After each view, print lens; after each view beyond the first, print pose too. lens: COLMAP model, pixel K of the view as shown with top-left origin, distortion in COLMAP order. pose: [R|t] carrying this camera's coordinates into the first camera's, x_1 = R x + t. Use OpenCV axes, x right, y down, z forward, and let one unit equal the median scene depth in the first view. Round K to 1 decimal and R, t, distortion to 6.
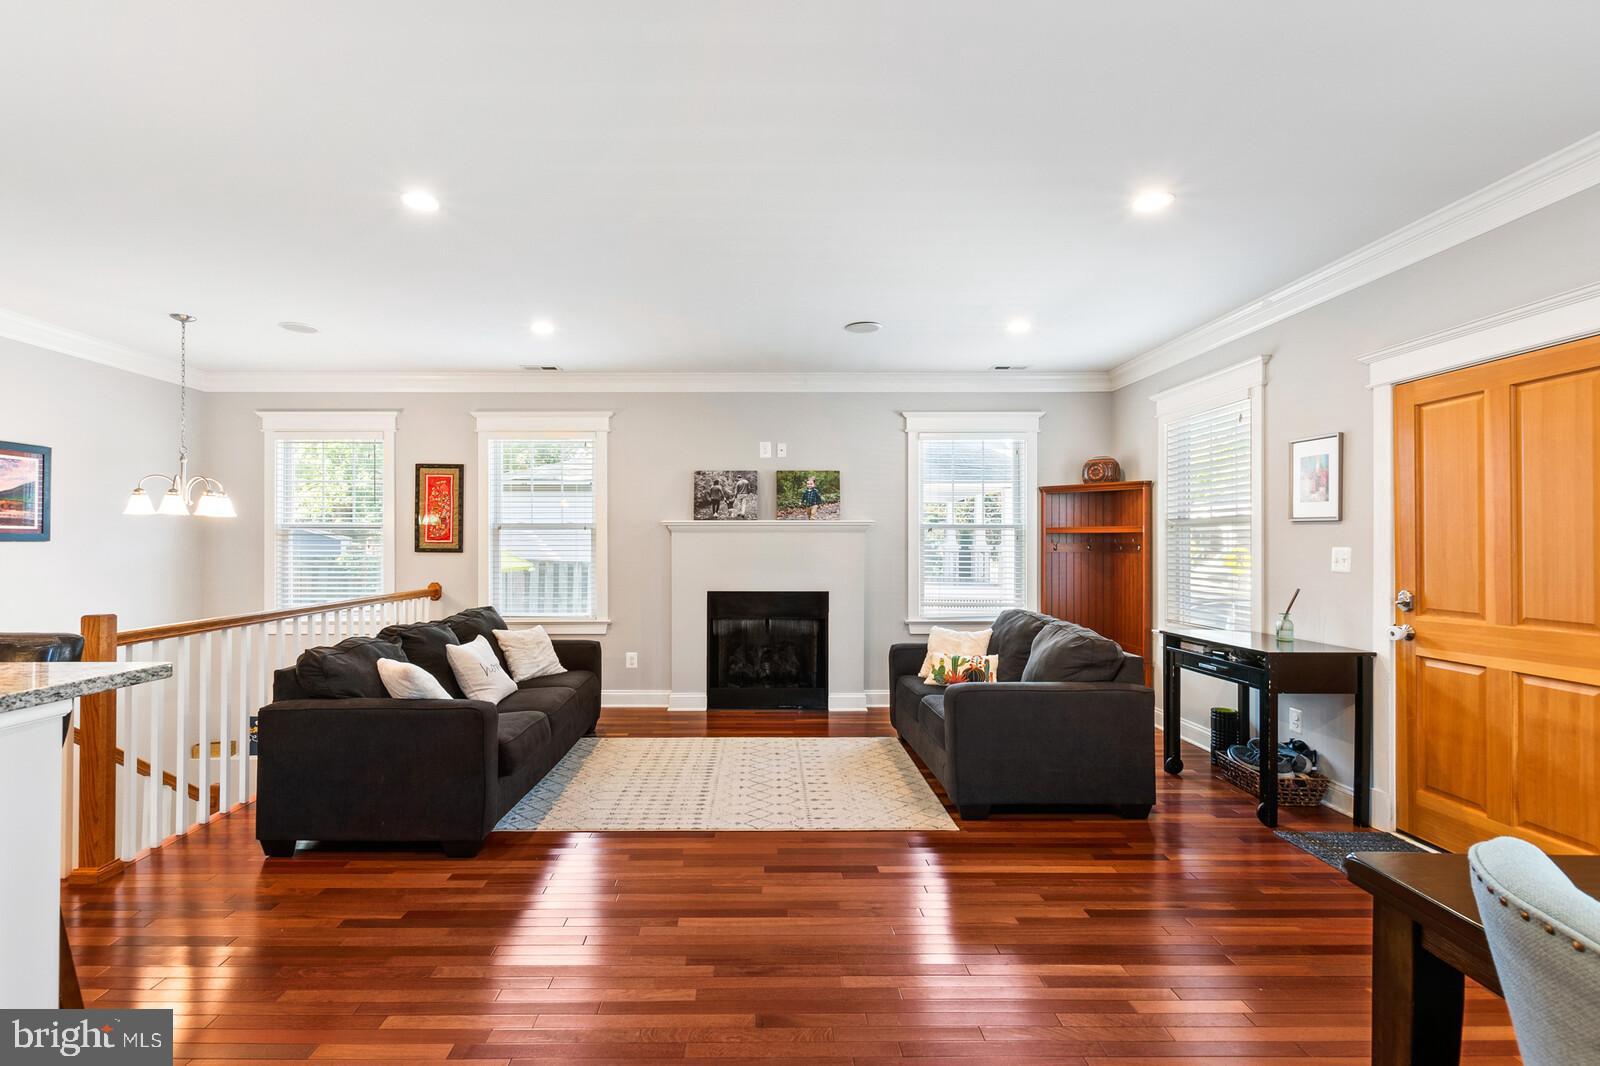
lens RADIAL K [[700.3, 0, 758.5], [0, 700.3, 543.1], [0, 0, 1]] dist [0.000066, 0.000100]
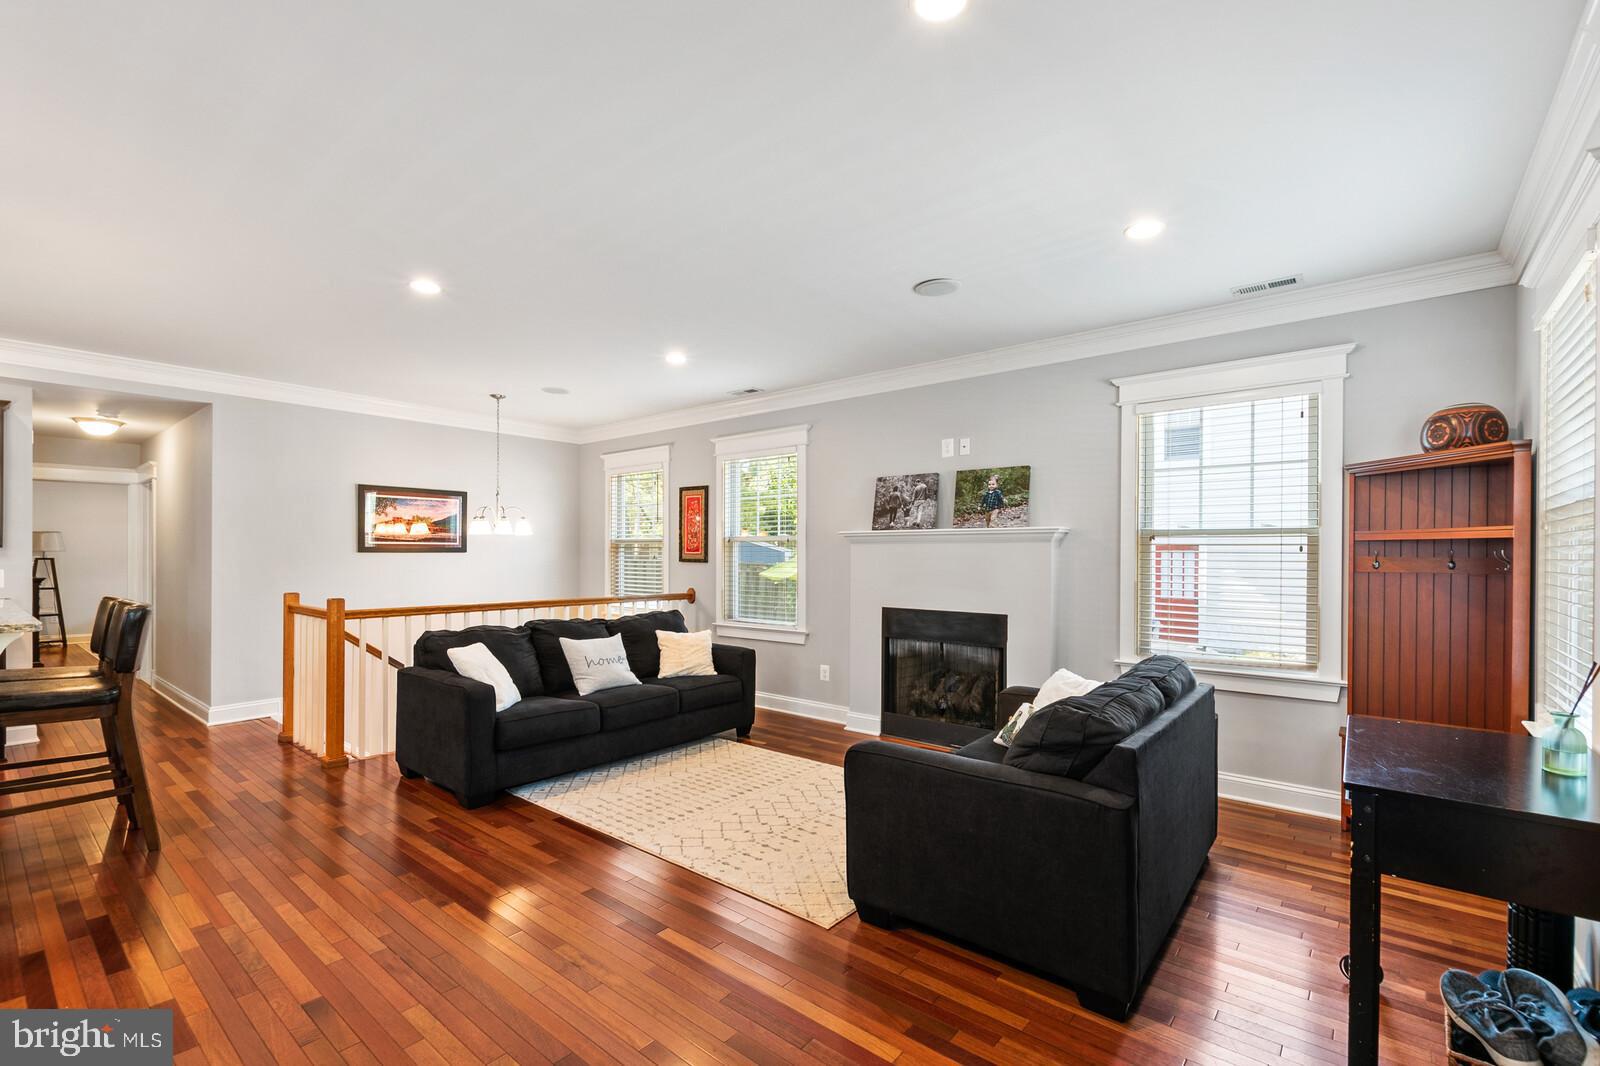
lens RADIAL K [[700.3, 0, 800.6], [0, 700.3, 552.2], [0, 0, 1]] dist [0.000066, 0.000100]
pose [[0.770634, 0.000666, -0.637278, 0.433216], [-0.003359, 0.999990, -0.003018, -0.000657], [0.637270, 0.004466, 0.770628, 0.221787]]
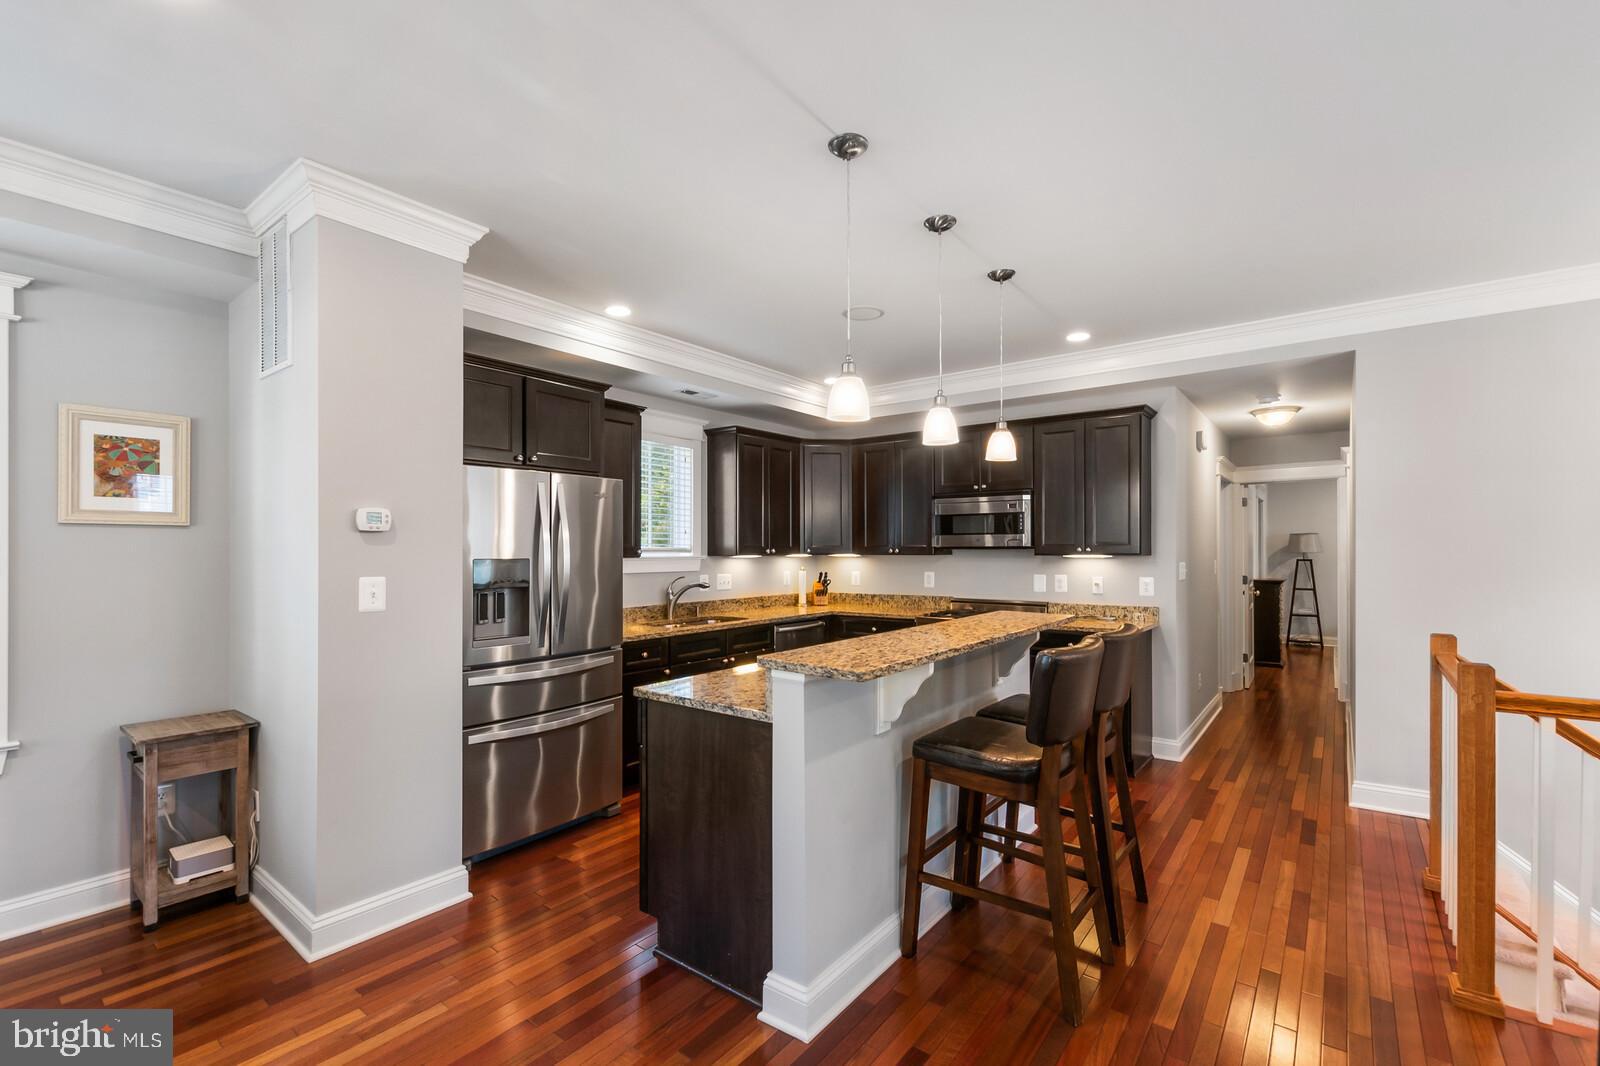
lens RADIAL K [[700.3, 0, 807.2], [0, 700.3, 548.6], [0, 0, 1]] dist [0.000066, 0.000100]
pose [[-0.610728, 0.000965, -0.791840, 0.065105], [0.003251, 0.999994, -0.001289, -0.013624], [0.791833, -0.003361, -0.610728, 0.446428]]
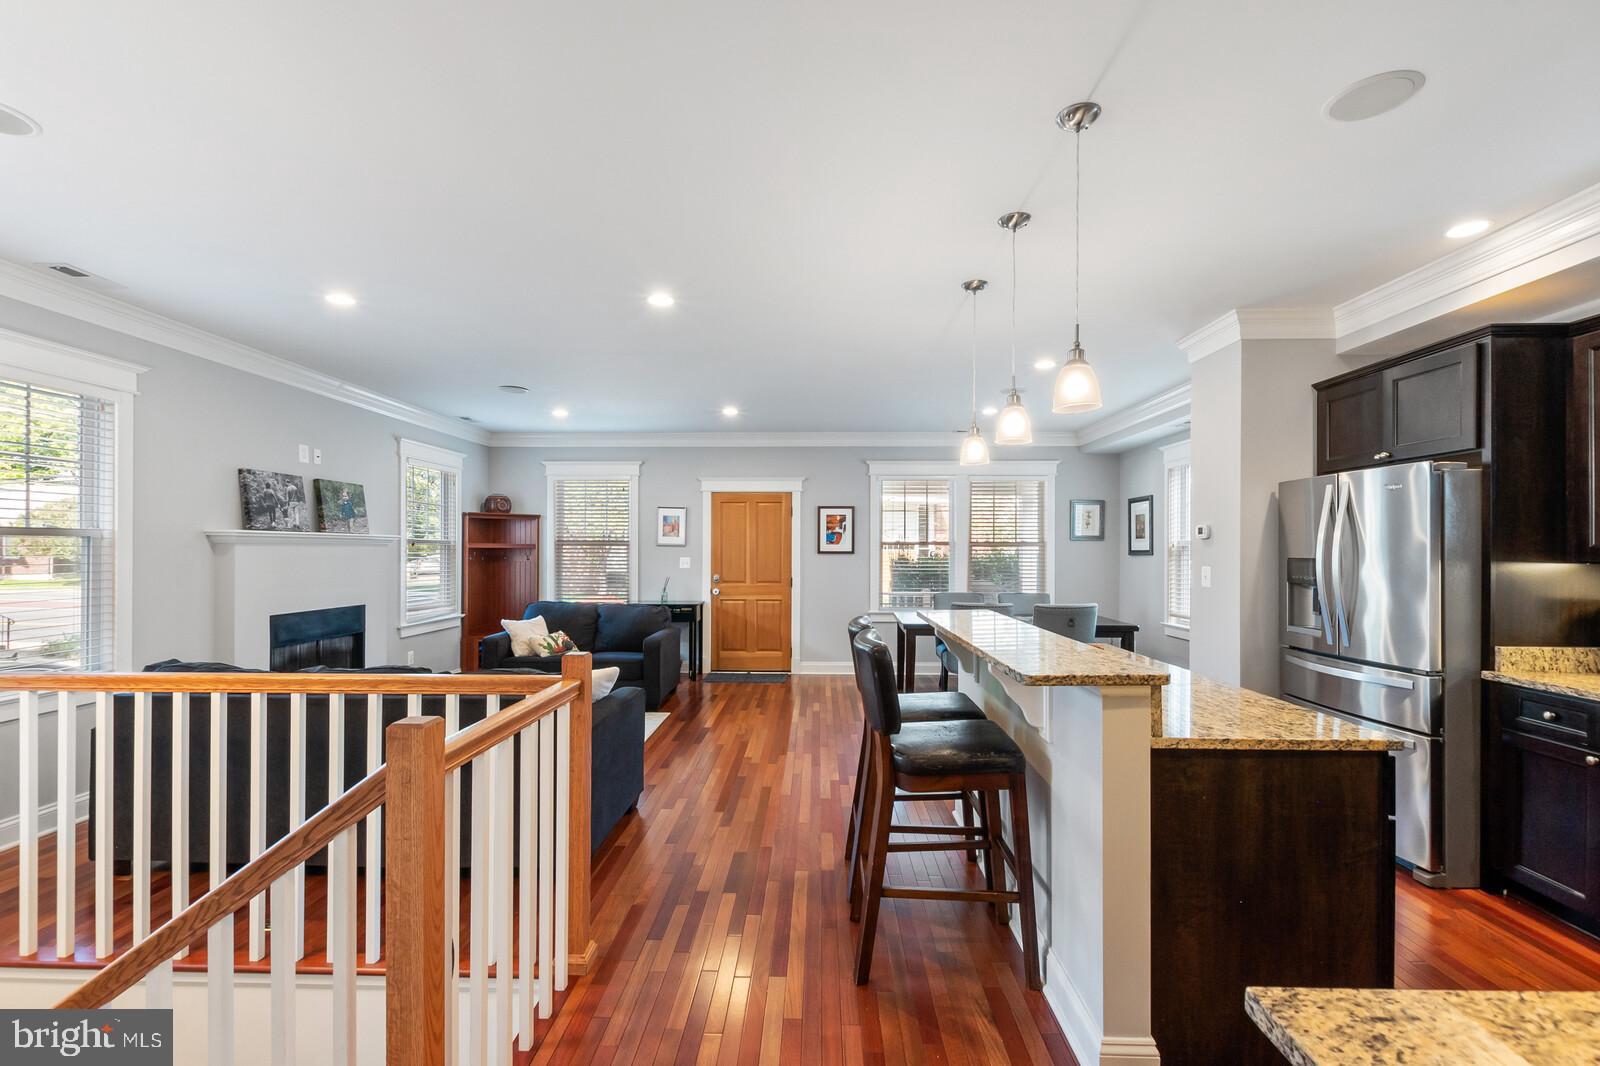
lens RADIAL K [[700.3, 0, 801.7], [0, 700.3, 546.1], [0, 0, 1]] dist [0.000066, 0.000100]
pose [[0.024896, 0.006527, 0.999669, -0.890928], [-0.003721, 0.999972, -0.006436, -0.011646], [-0.999683, -0.003560, 0.024919, 0.350455]]
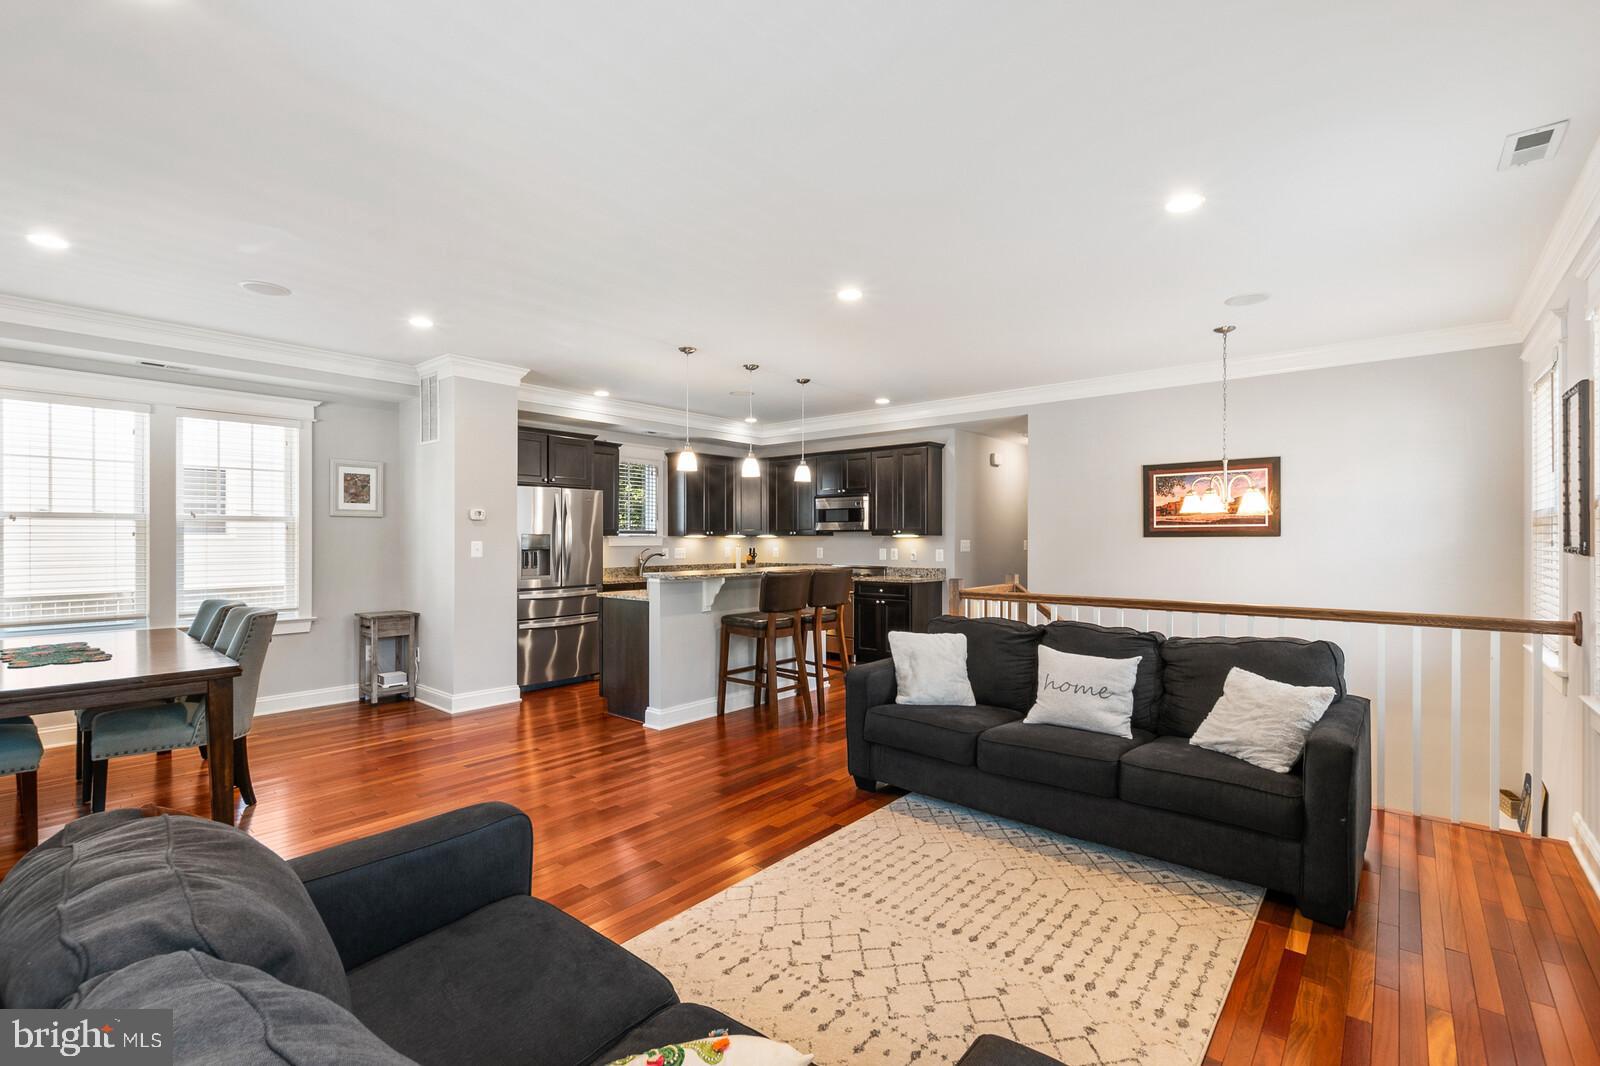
lens RADIAL K [[700.3, 0, 806.0], [0, 700.3, 535.1], [0, 0, 1]] dist [0.000066, 0.000100]
pose [[-0.642105, -0.002543, -0.766613, 0.328544], [0.000842, 0.999992, -0.004021, -0.000834], [0.766617, -0.003227, -0.642097, 0.918256]]
